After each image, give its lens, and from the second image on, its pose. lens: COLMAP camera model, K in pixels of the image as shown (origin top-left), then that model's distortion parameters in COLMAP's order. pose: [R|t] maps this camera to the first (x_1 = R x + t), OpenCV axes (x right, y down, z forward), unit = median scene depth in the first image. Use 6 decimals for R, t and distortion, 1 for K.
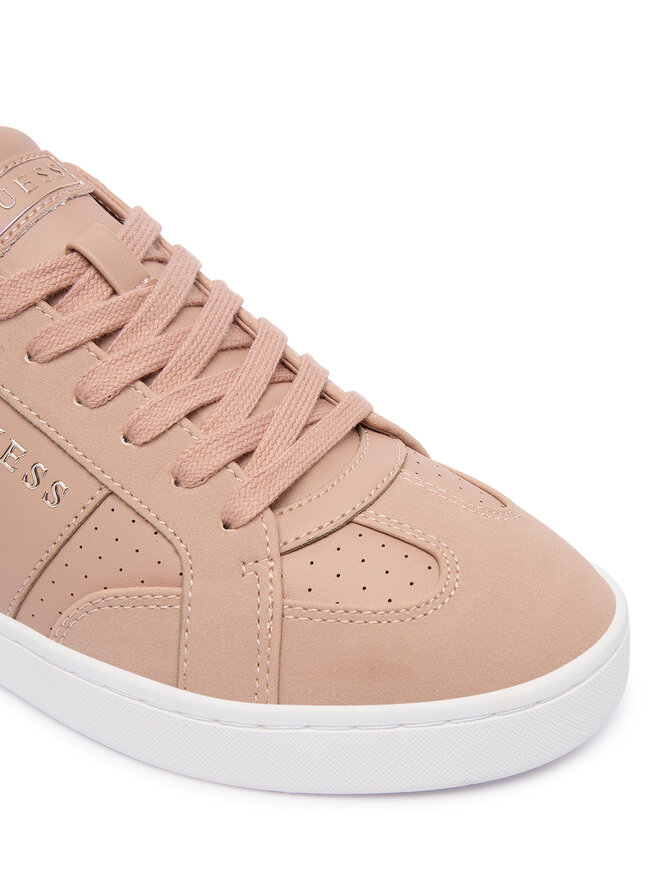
lens RADIAL K [[1005.1, 0, 327.3], [0, 1005.1, 439.0], [0, 0, 1]] dist [0.070563, 0.000000]
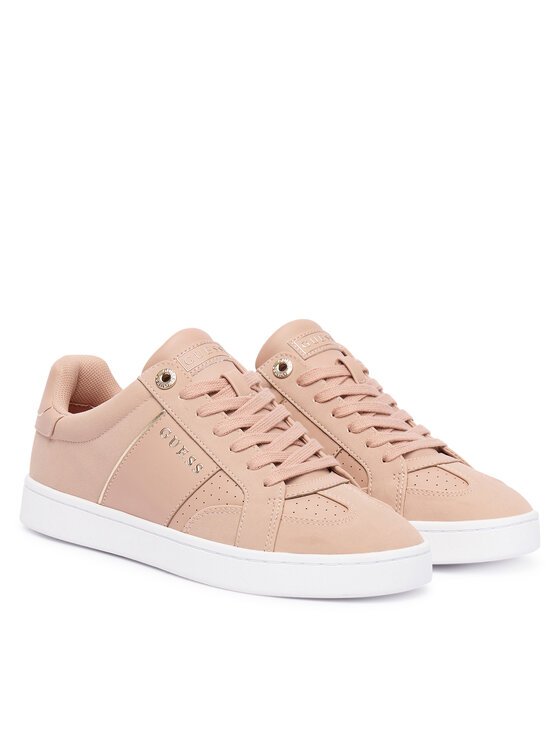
lens RADIAL K [[2007.0, 0, 280.1], [0, 2007.0, 372.8], [0, 0, 1]] dist [-0.004955, 0.000000]
pose [[0.979297, 0.123825, -0.160142, 0.659944], [-0.172831, 0.923306, -0.342979, 1.453331], [0.105391, 0.363556, 0.925592, -3.487709]]
